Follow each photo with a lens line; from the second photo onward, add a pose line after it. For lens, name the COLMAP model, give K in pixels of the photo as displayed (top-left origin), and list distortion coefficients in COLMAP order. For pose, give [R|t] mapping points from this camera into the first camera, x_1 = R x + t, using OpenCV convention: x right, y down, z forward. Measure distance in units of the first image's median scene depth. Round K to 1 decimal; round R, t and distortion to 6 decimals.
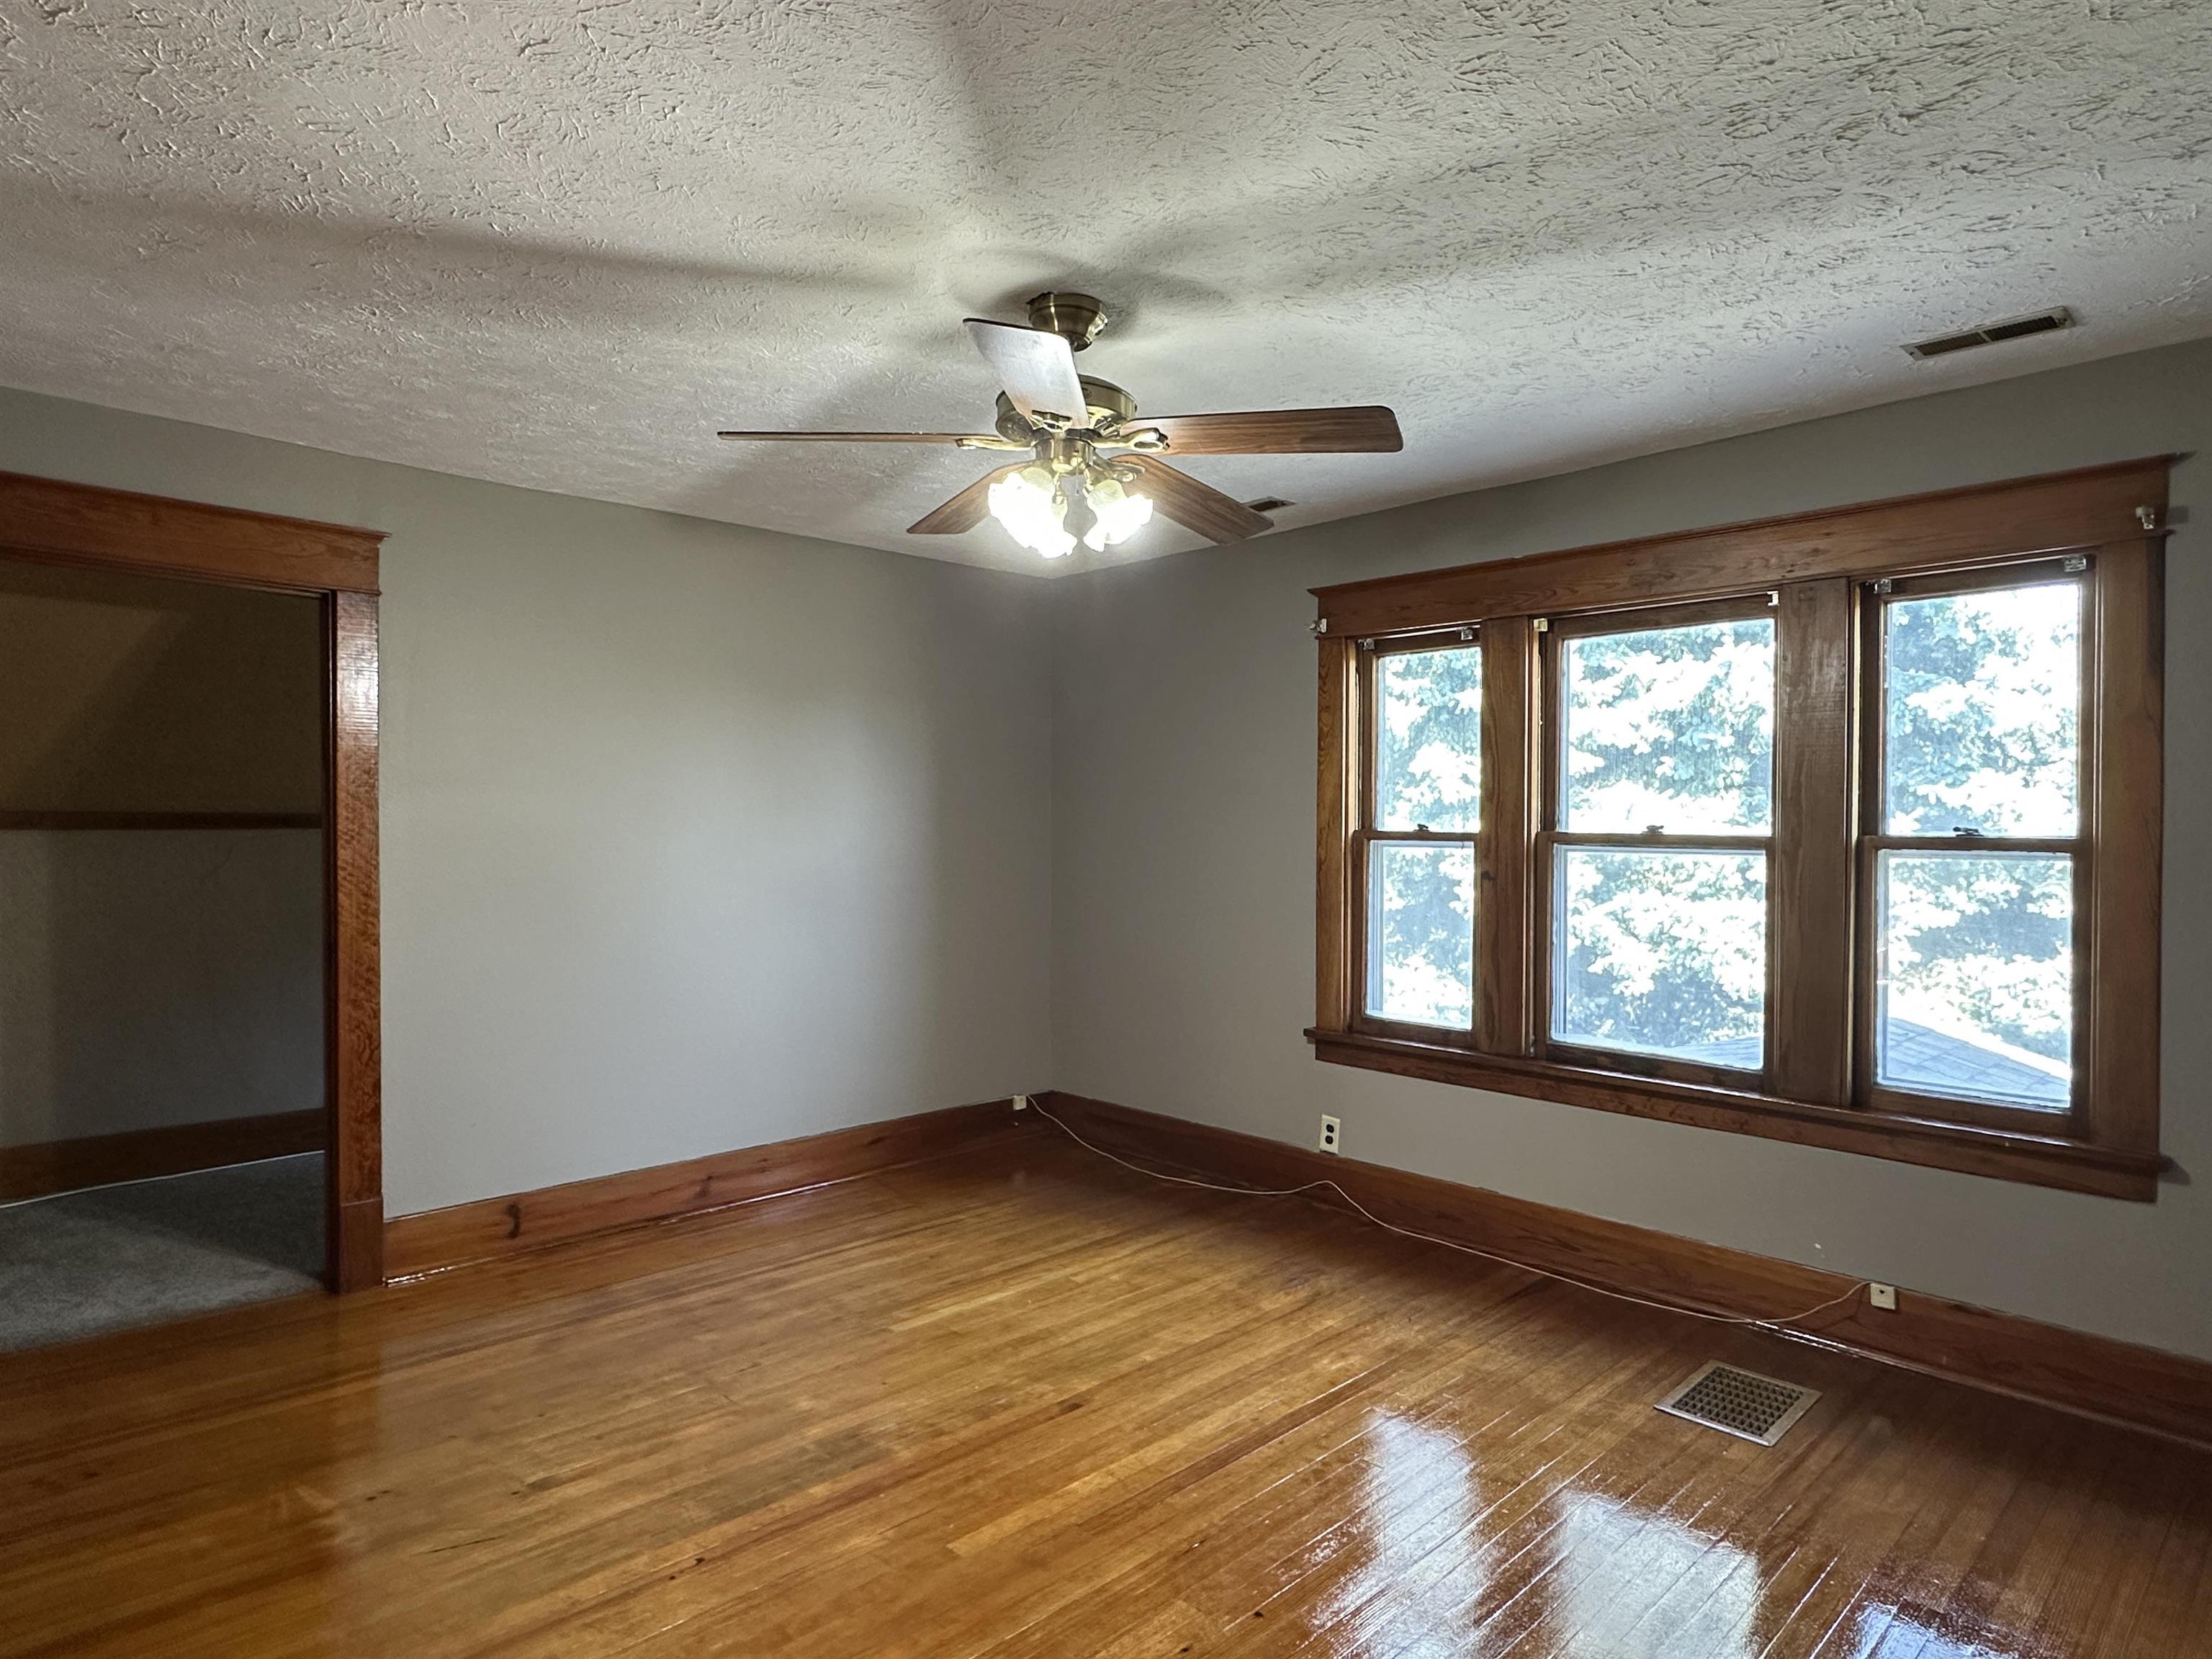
lens RADIAL K [[1232.1, 0, 1106.1], [0, 1232.1, 831.5], [0, 0, 1]] dist [-0.014092, 0.002068]
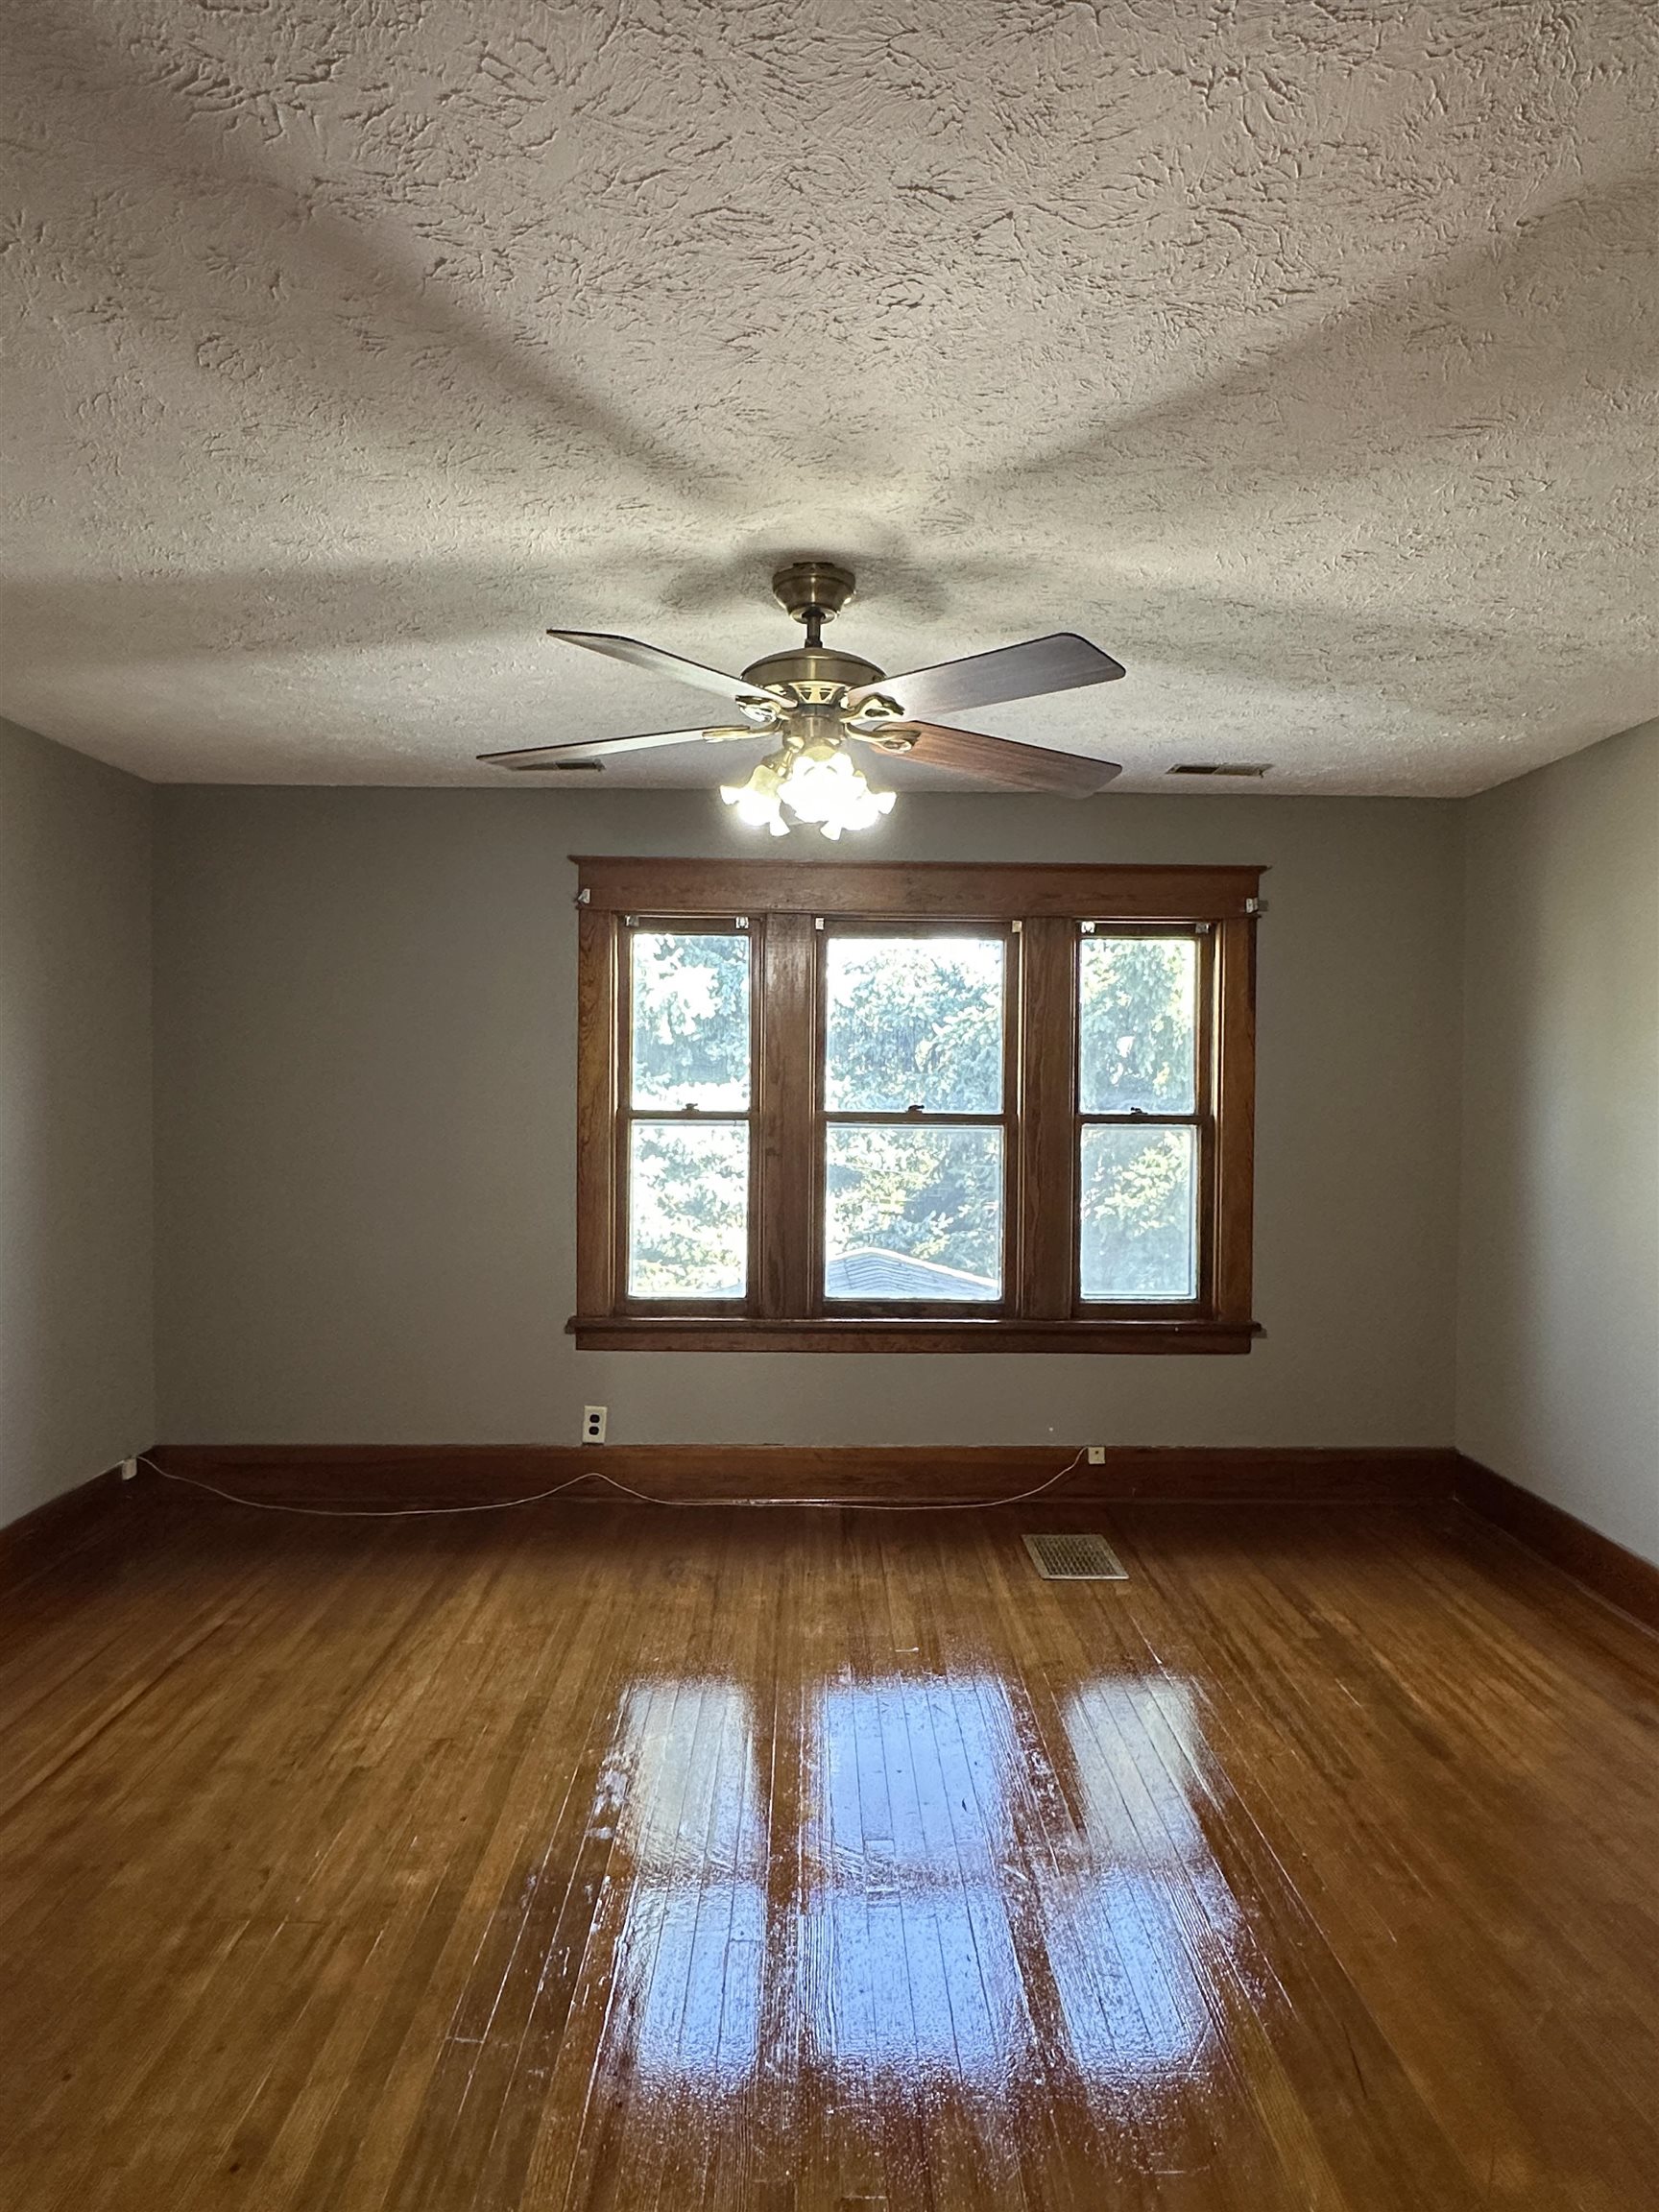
lens RADIAL K [[1288.5, 0, 829.1], [0, 1288.5, 1101.6], [0, 0, 1]] dist [-0.019809, 0.002472]
pose [[0.686465, -0.009888, 0.727095, -0.533408], [0.000721, 0.999916, 0.012918, -0.025615], [-0.727162, -0.008343, 0.686415, 0.220623]]
